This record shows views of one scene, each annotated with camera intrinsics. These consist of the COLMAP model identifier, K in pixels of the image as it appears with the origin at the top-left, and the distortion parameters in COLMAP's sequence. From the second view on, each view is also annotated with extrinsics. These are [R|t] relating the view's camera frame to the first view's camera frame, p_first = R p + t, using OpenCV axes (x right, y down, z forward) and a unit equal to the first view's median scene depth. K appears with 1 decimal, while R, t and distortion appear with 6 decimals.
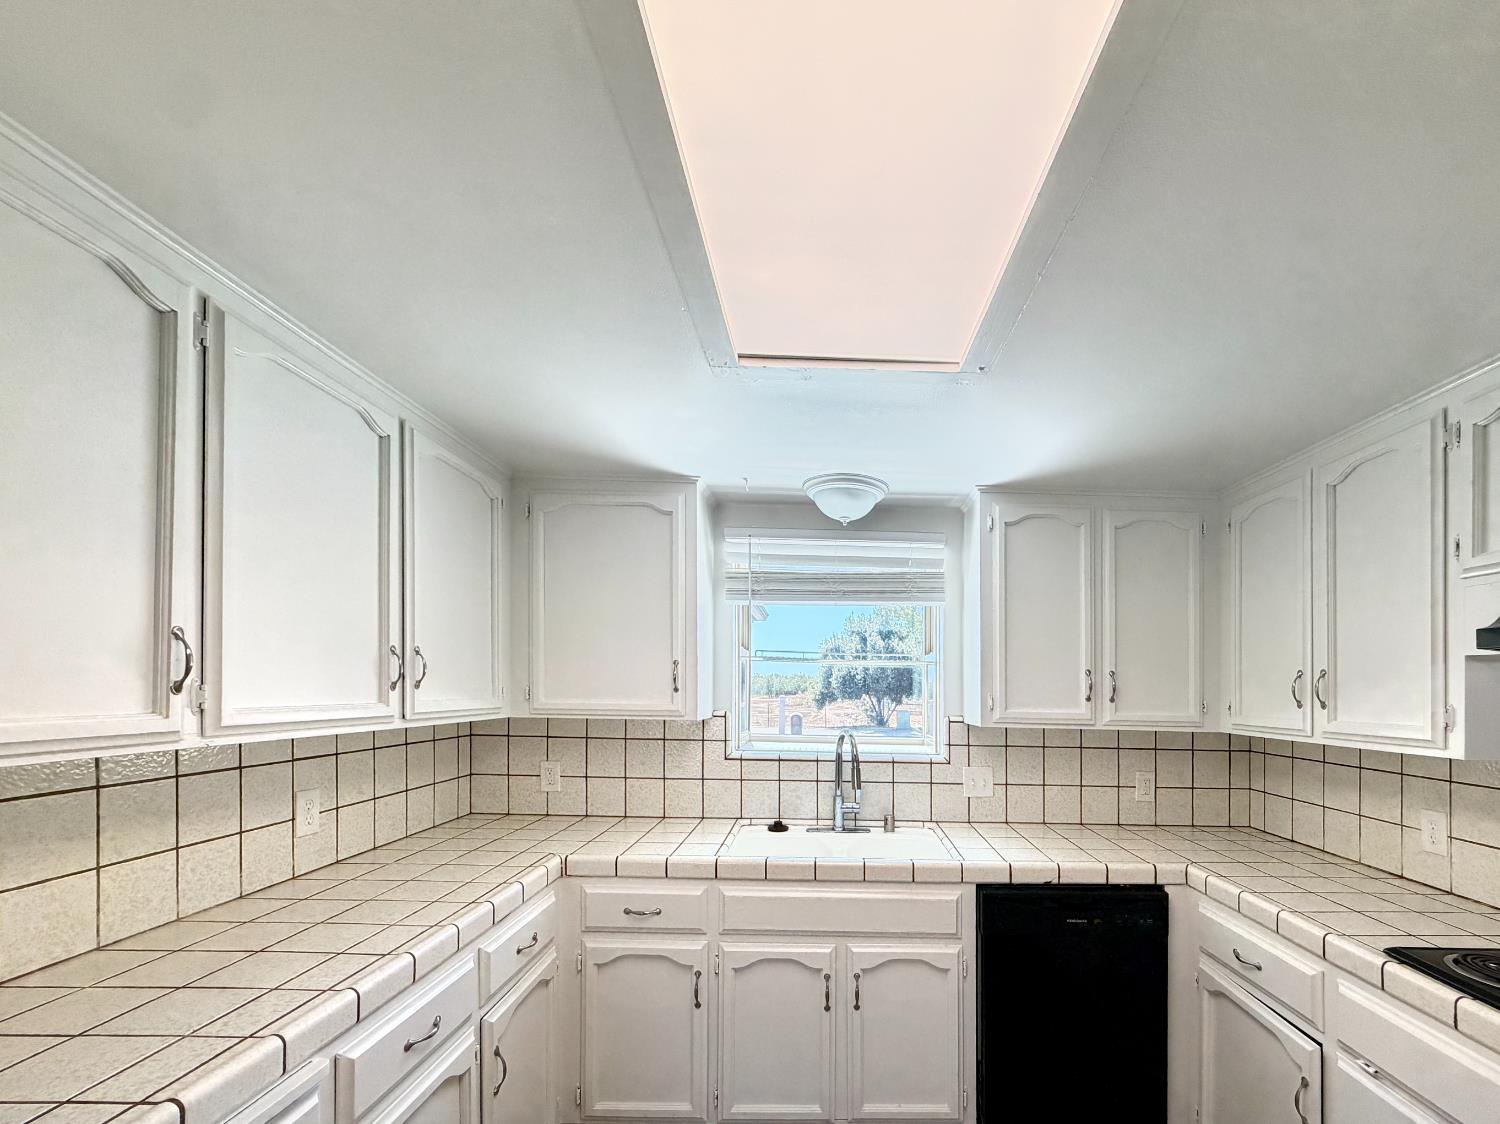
lens RADIAL K [[665.0, 0, 844.1], [0, 665.0, 685.5], [0, 0, 1]] dist [0.000725, 0.000037]
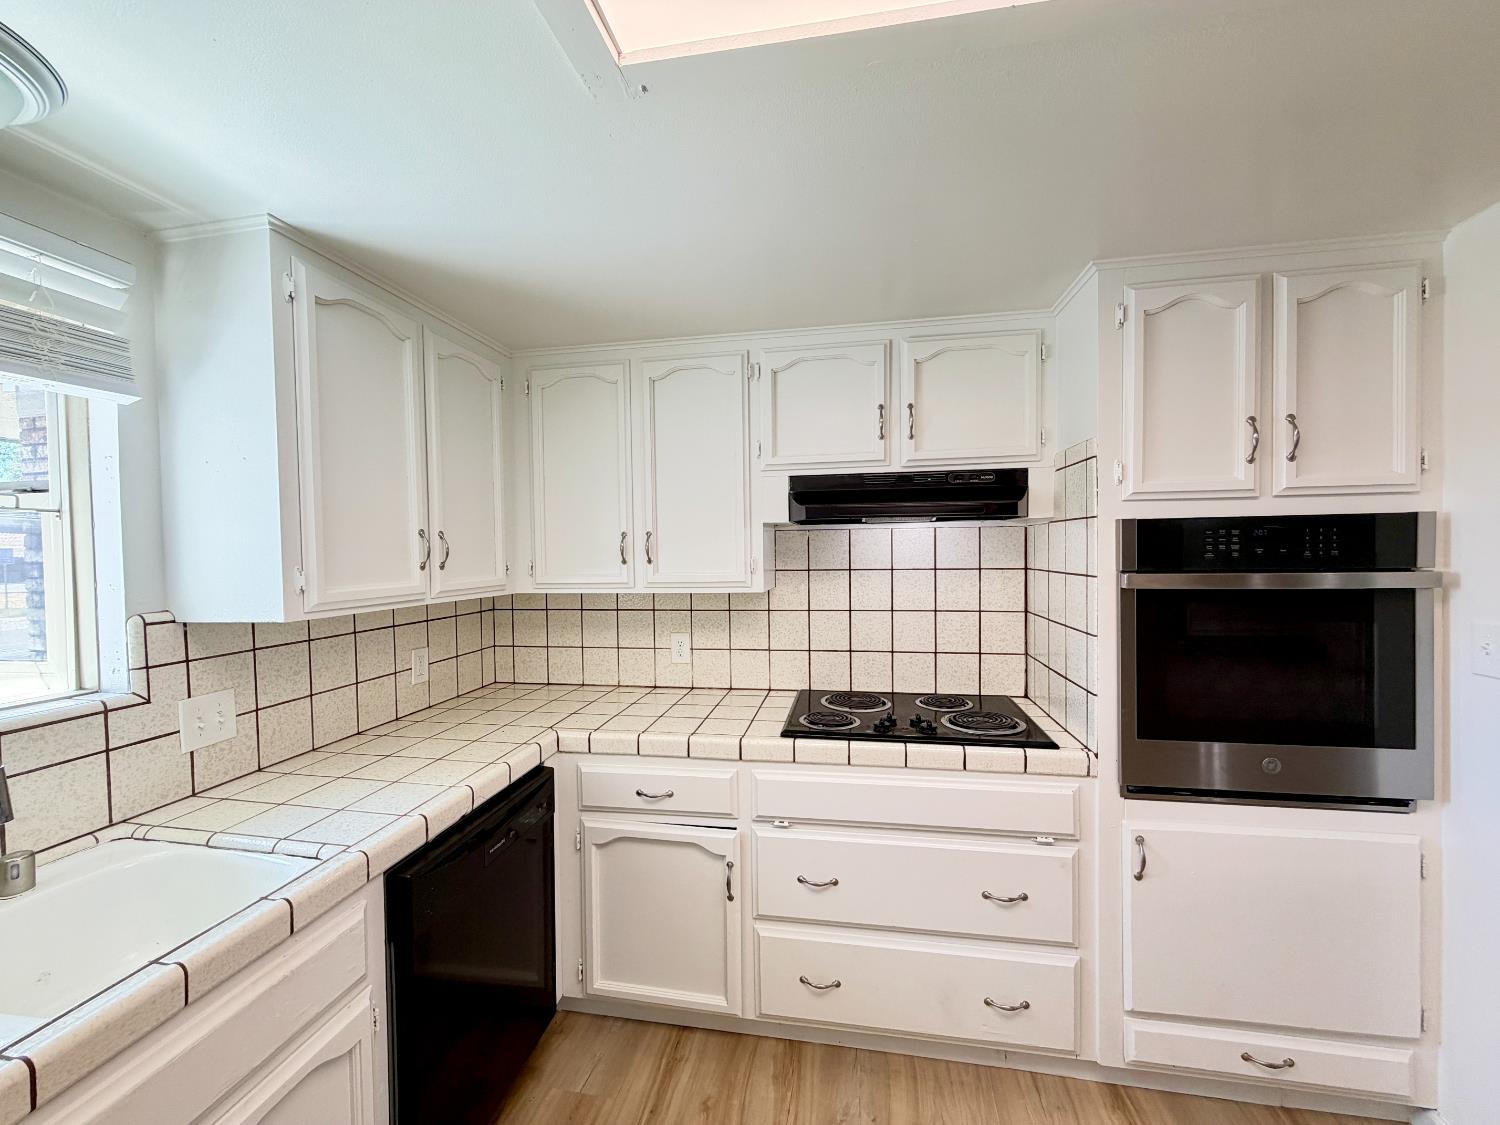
lens RADIAL K [[588.7, 0, 737.0], [0, 588.7, 561.7], [0, 0, 1]] dist [-0.000483, 0.000110]
pose [[0.211797, -0.045664, 0.976246, -0.238453], [0.017716, 0.998923, 0.042881, -0.009946], [-0.977153, 0.008213, 0.212378, 0.515013]]
